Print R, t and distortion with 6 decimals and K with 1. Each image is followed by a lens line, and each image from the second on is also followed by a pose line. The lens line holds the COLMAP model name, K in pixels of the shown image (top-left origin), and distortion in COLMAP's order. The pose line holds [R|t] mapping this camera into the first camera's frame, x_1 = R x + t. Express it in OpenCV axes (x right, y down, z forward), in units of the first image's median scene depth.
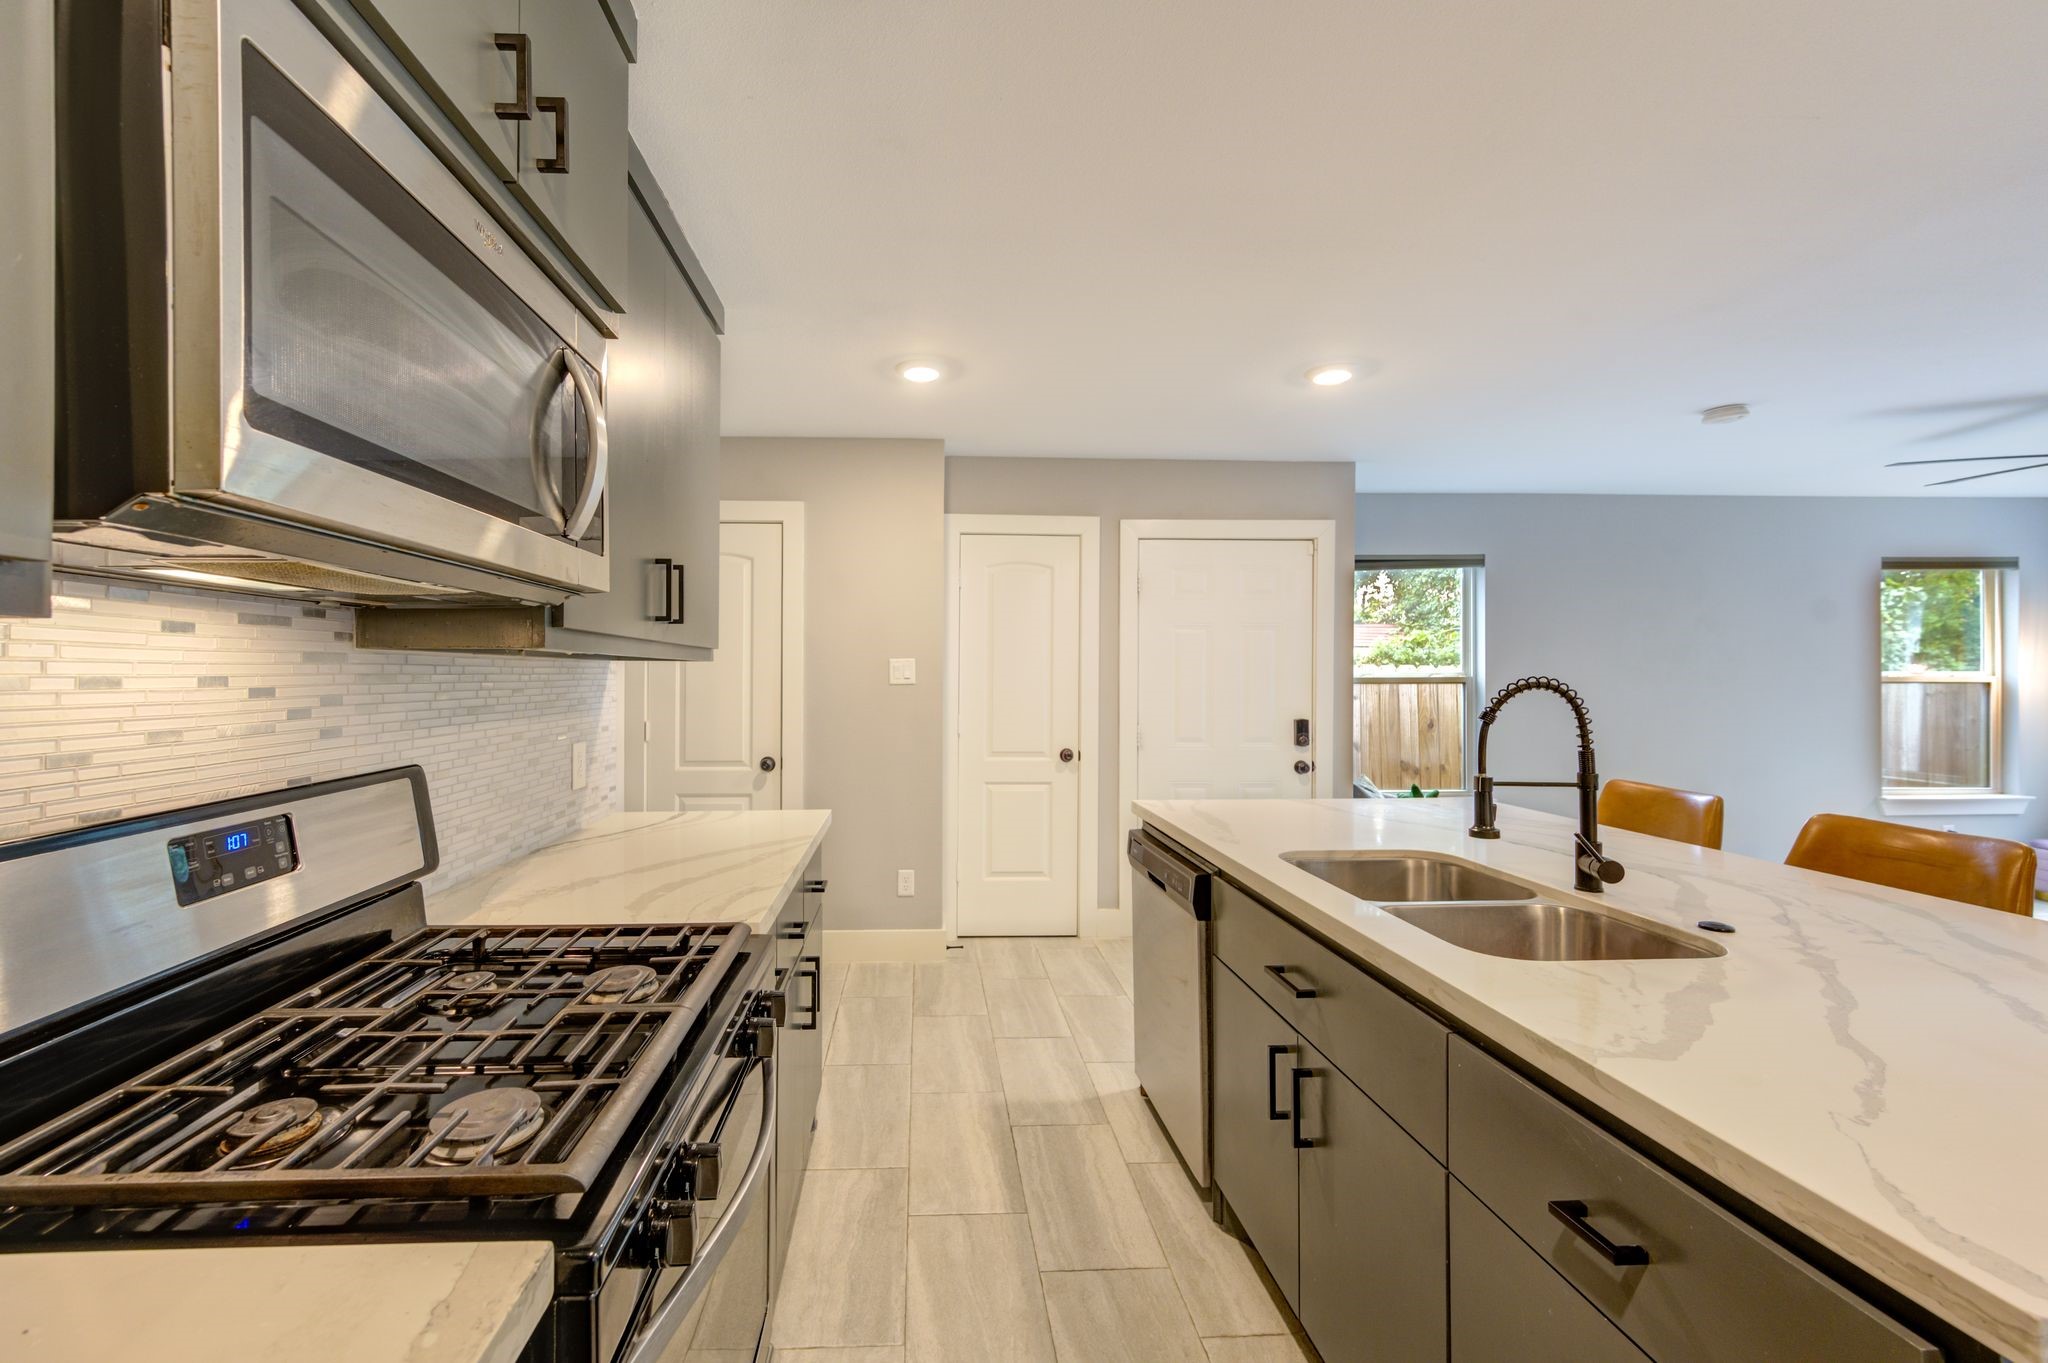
lens RADIAL K [[835.0, 0, 947.3], [0, 835.0, 670.8], [0, 0, 1]] dist [0.001920, 0.000092]
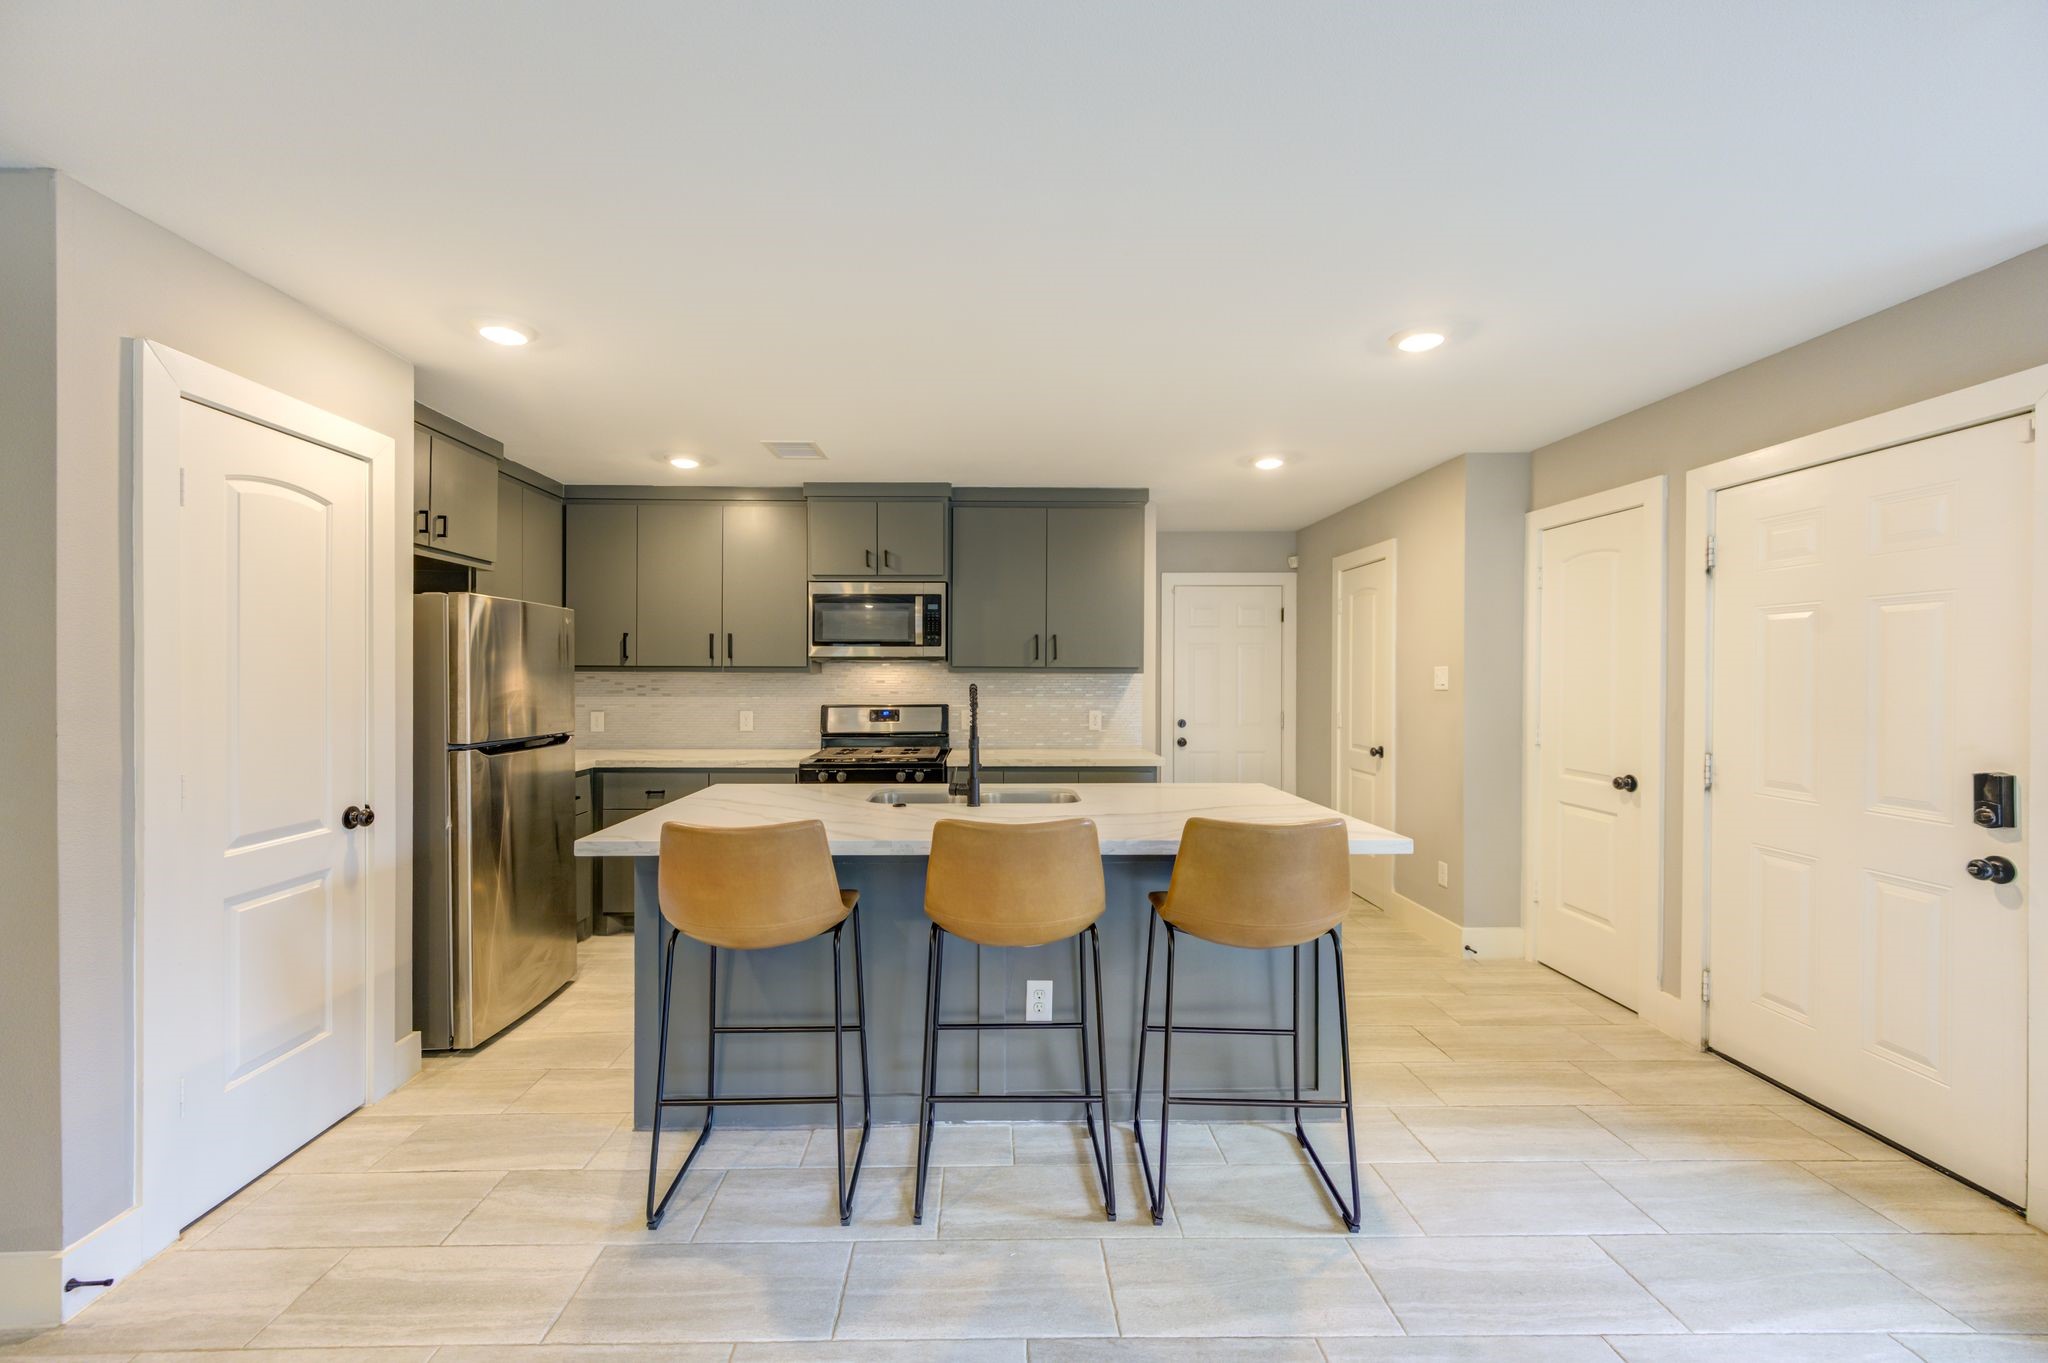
lens RADIAL K [[818.4, 0, 997.8], [0, 818.4, 680.7], [0, 0, 1]] dist [0.002356, 0.000379]
pose [[-0.019699, 0.004390, -0.999796, 0.929370], [0.001496, 0.999989, 0.004361, -0.001825], [0.999805, -0.001410, -0.019705, 0.405307]]
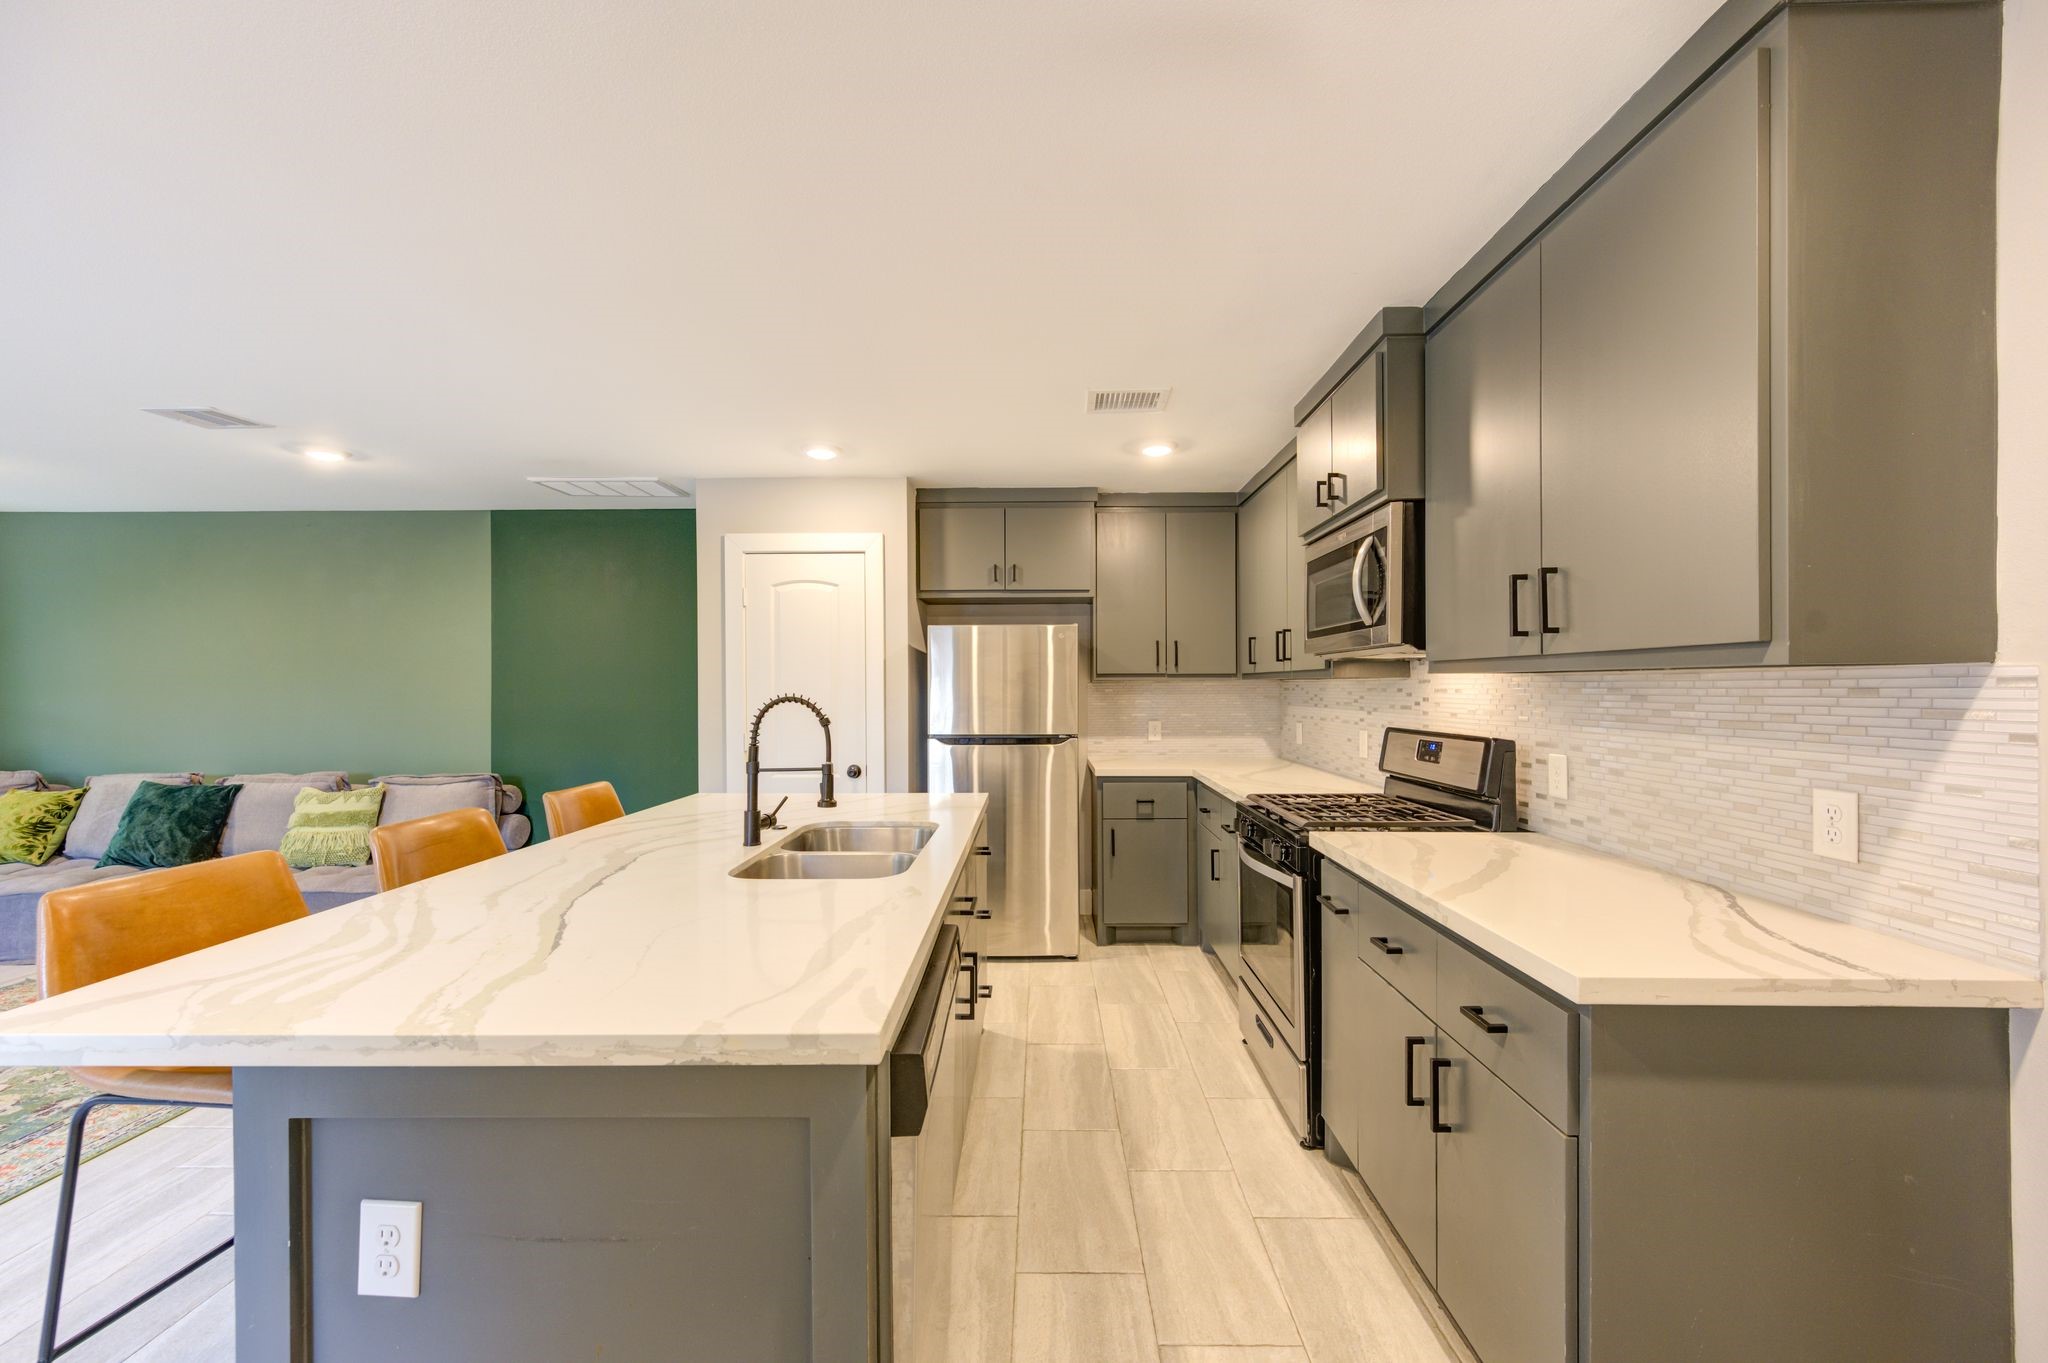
lens RADIAL K [[799.6, 0, 1030.7], [0, 799.6, 689.8], [0, 0, 1]] dist [0.001452, -0.000033]
pose [[-0.998810, 0.002704, 0.048688, 0.087651], [0.002723, 0.999996, 0.000312, 0.001857], [-0.048687, 0.000444, -0.998814, 0.869115]]
